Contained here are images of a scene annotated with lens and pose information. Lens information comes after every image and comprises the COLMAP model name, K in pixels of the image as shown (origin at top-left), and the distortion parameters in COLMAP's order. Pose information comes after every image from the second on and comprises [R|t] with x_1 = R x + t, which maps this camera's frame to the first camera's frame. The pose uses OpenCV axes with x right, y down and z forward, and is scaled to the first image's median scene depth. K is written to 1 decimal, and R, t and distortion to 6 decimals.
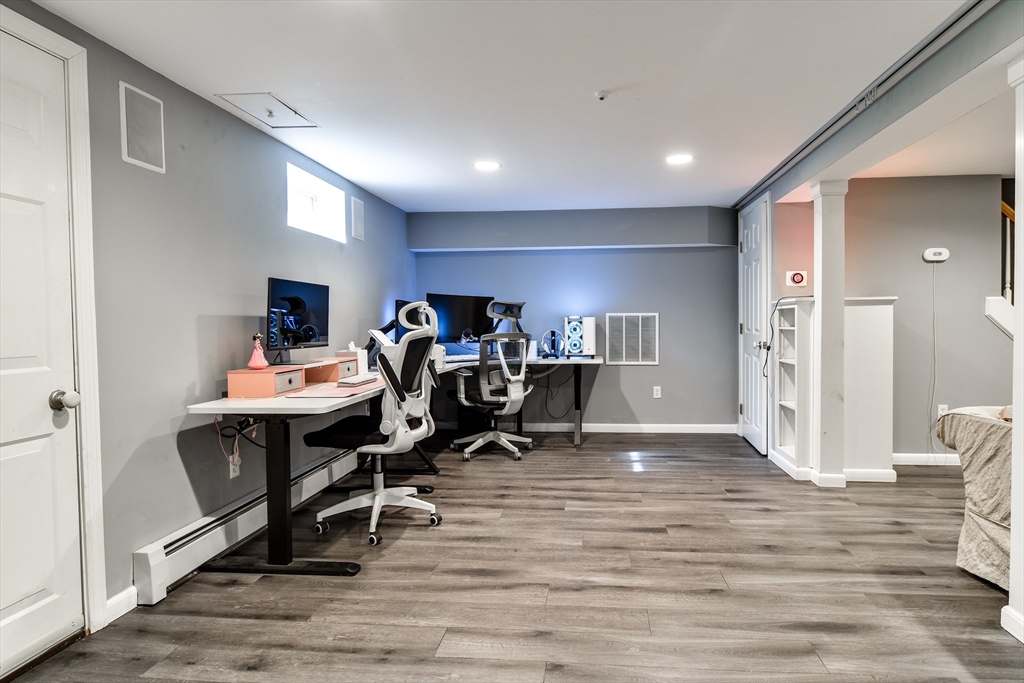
lens RADIAL K [[552.3, 0, 529.3], [0, 552.3, 336.5], [0, 0, 1]] dist [0.008468, -0.007942]
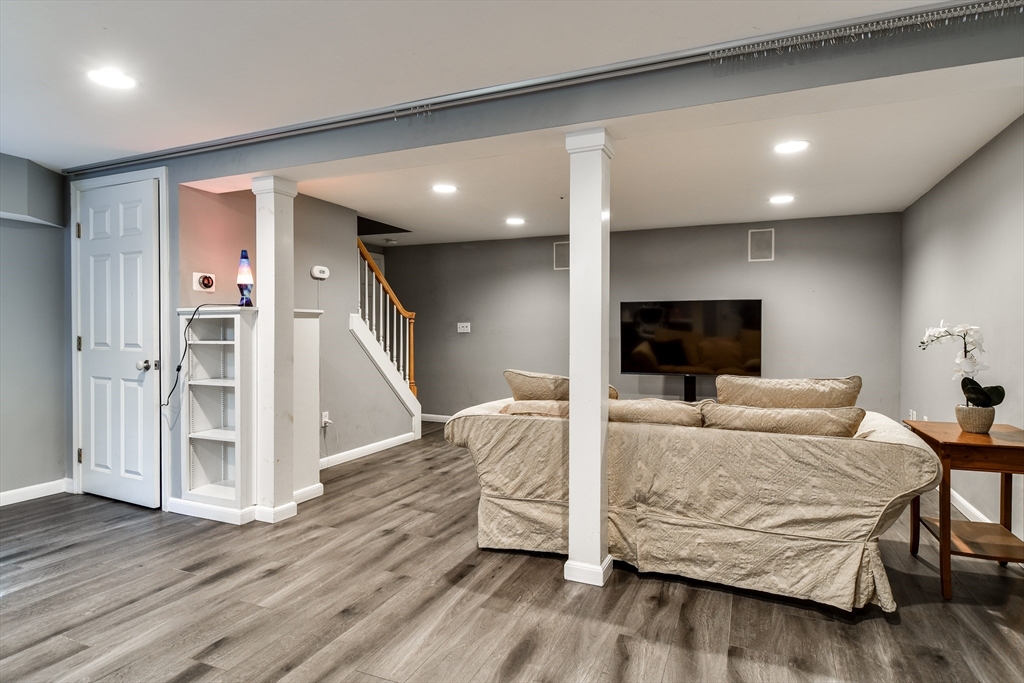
lens RADIAL K [[552.3, 0, 508.9], [0, 552.3, 337.2], [0, 0, 1]] dist [0.008468, -0.007942]
pose [[0.308277, -0.000129, 0.951297, -0.248001], [0.020642, 0.999765, -0.006553, -0.011962], [-0.951073, 0.021657, 0.308207, 0.474425]]
